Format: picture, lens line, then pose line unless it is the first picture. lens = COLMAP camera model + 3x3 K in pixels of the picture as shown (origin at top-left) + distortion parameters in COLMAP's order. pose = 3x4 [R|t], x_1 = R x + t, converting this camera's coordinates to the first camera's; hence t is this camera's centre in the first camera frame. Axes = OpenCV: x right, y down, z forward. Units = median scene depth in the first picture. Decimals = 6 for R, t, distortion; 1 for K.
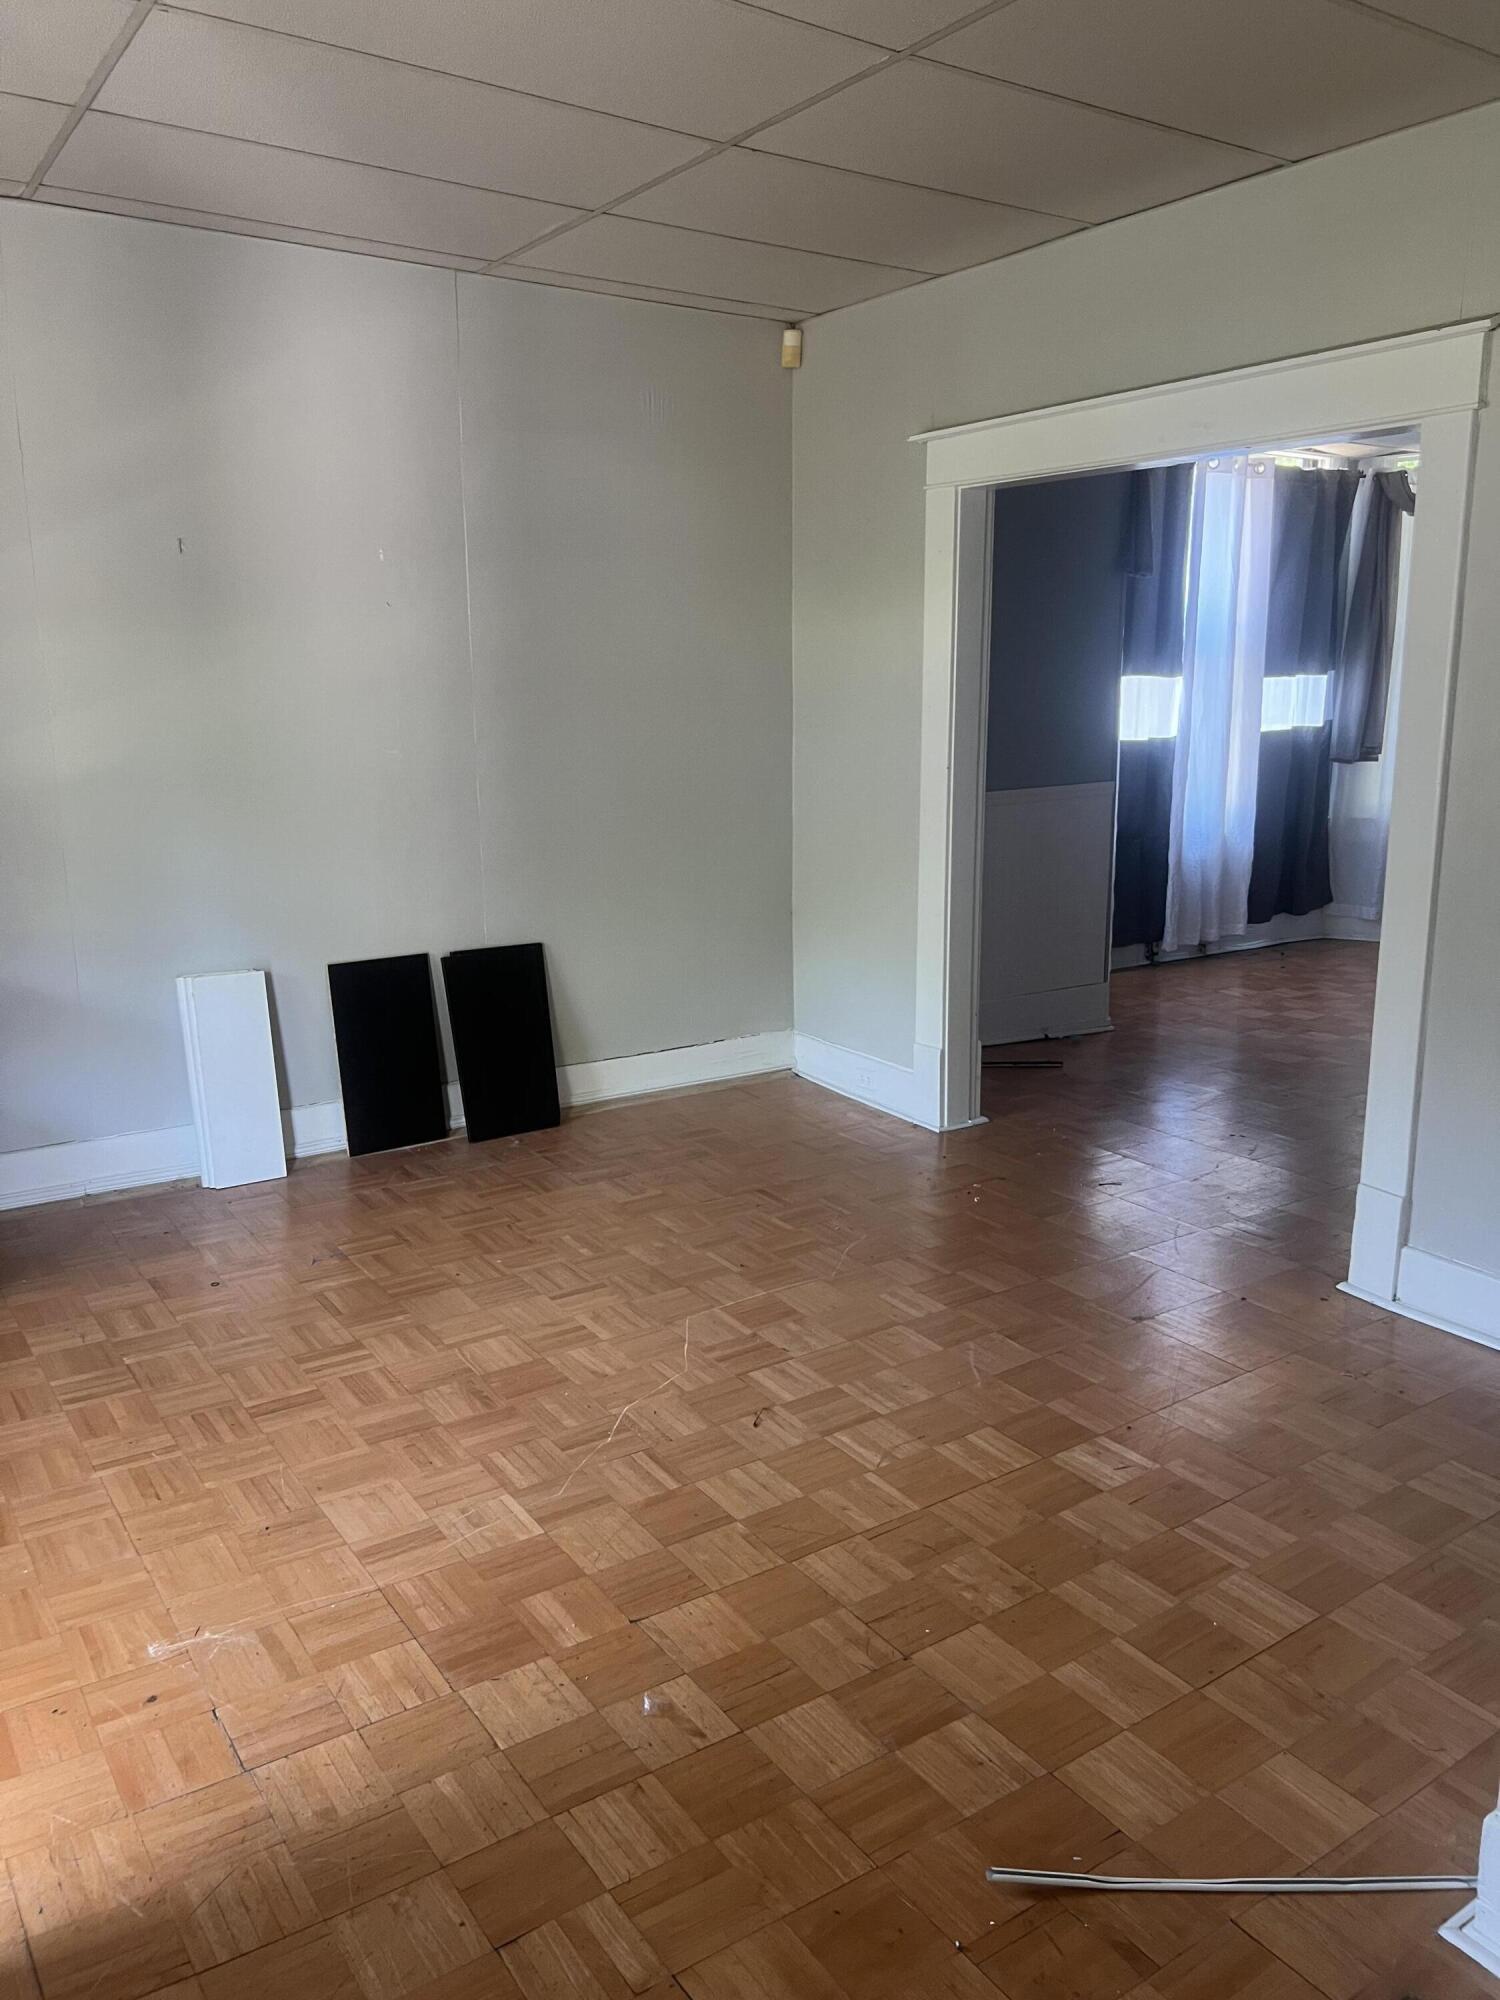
lens RADIAL K [[1546.1, 0, 750.0], [0, 1546.1, 1000.0], [0, 0, 1]] dist [0.064448, 0.000467]
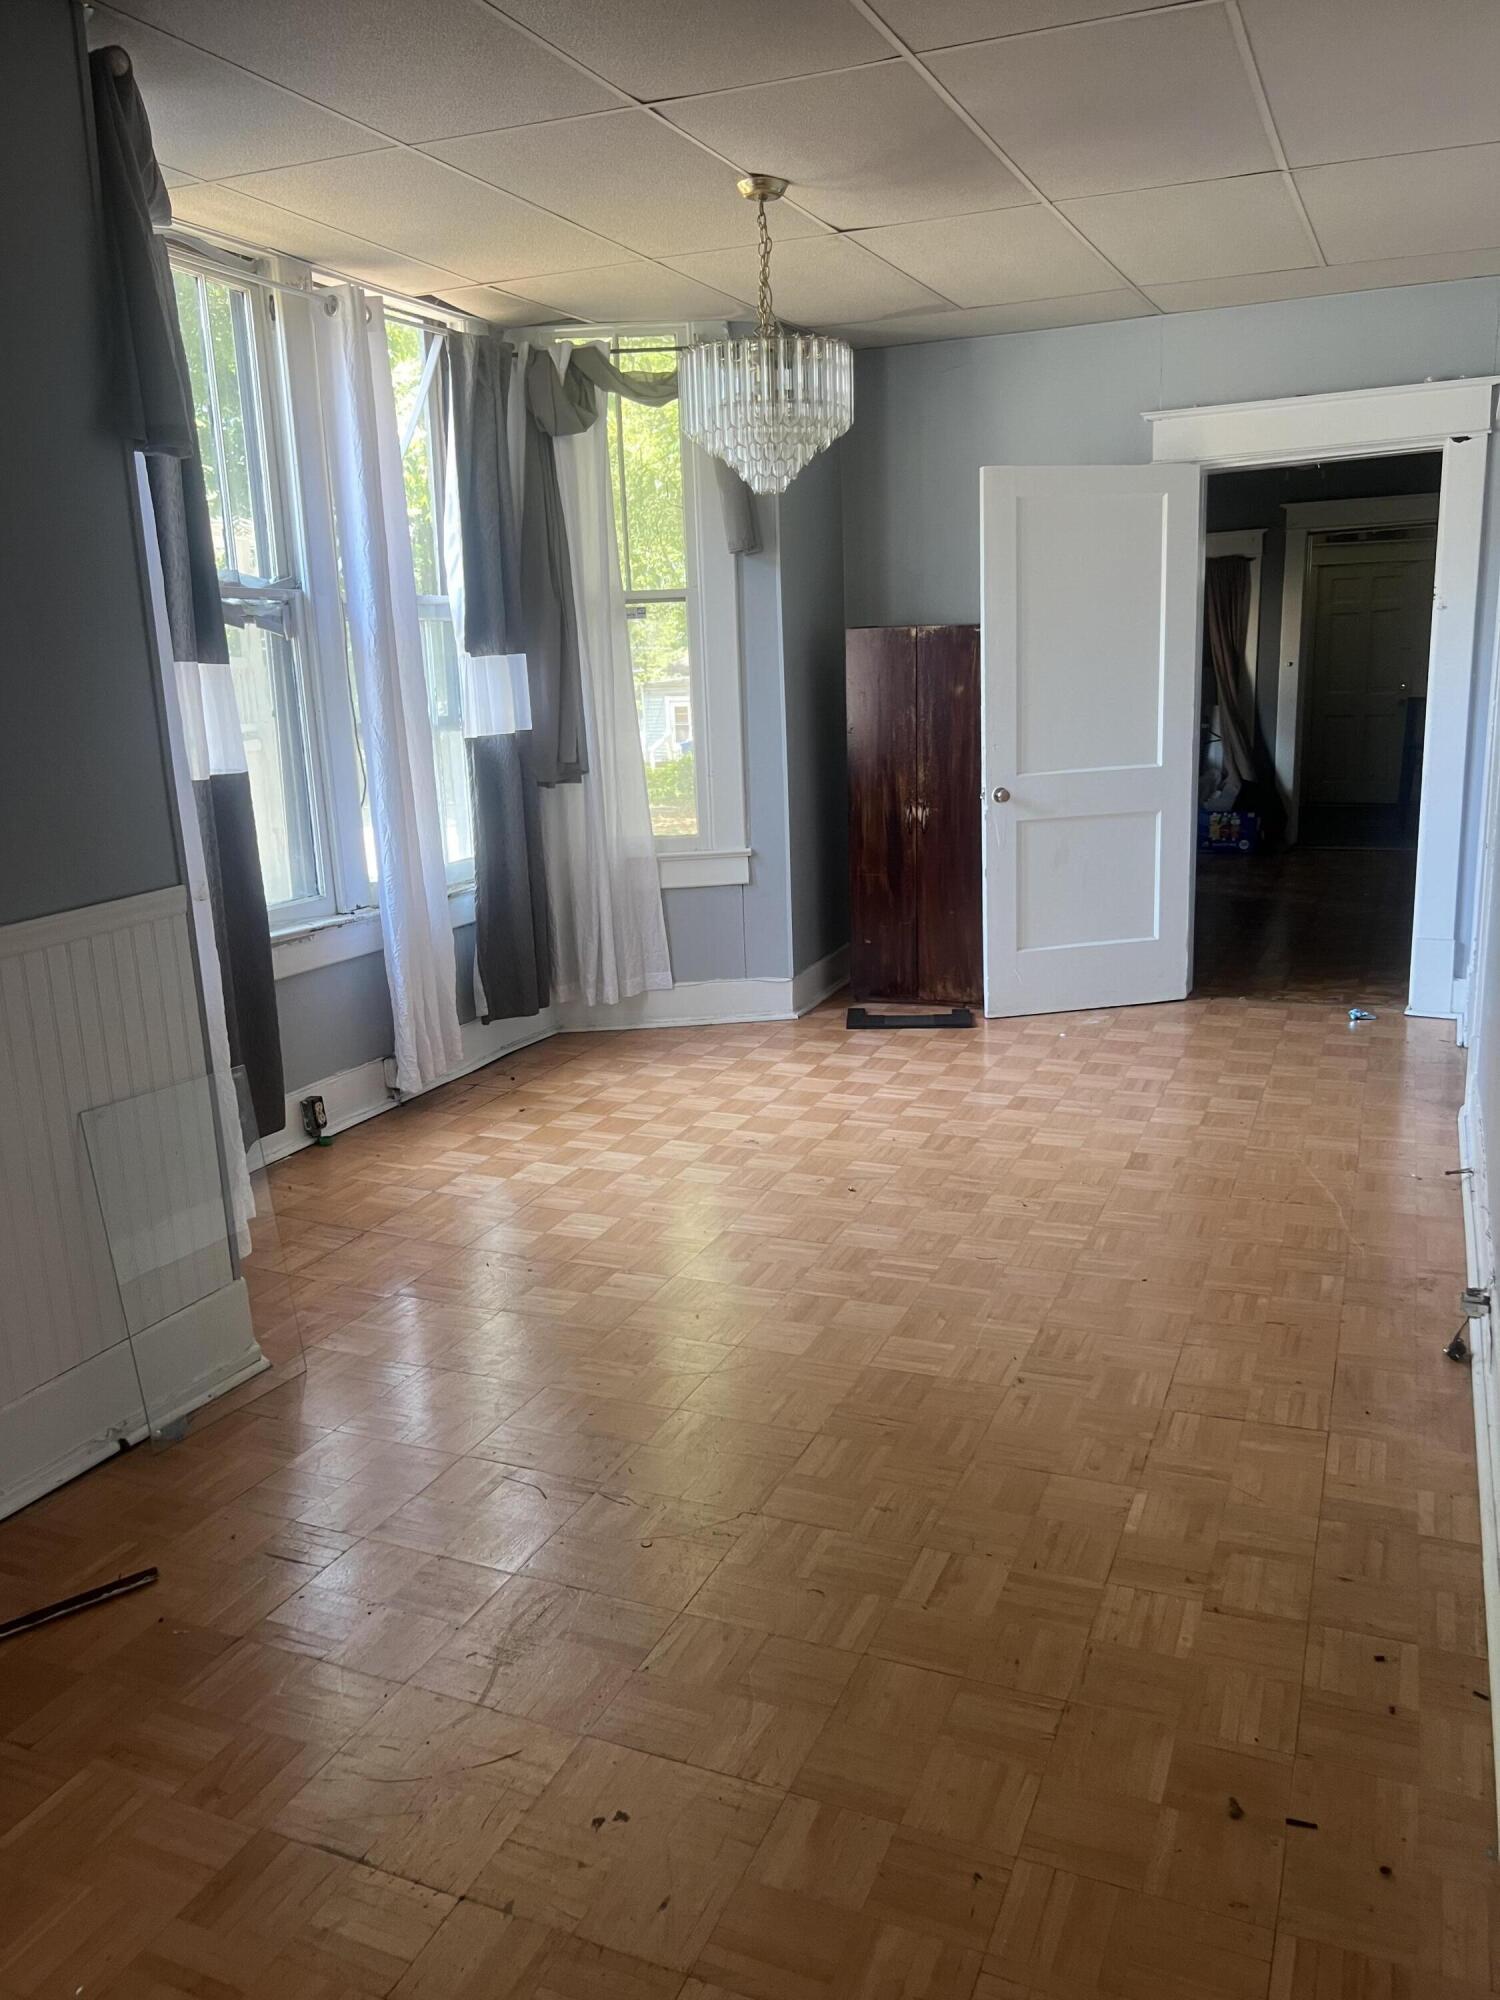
lens RADIAL K [[1546.1, 0, 750.0], [0, 1546.1, 1000.0], [0, 0, 1]] dist [0.064448, 0.000467]
pose [[0.849709, -0.138017, 0.508867, 0.116578], [0.142543, 0.989324, 0.030310, -0.080396], [-0.507618, 0.046780, 0.860311, 0.446231]]
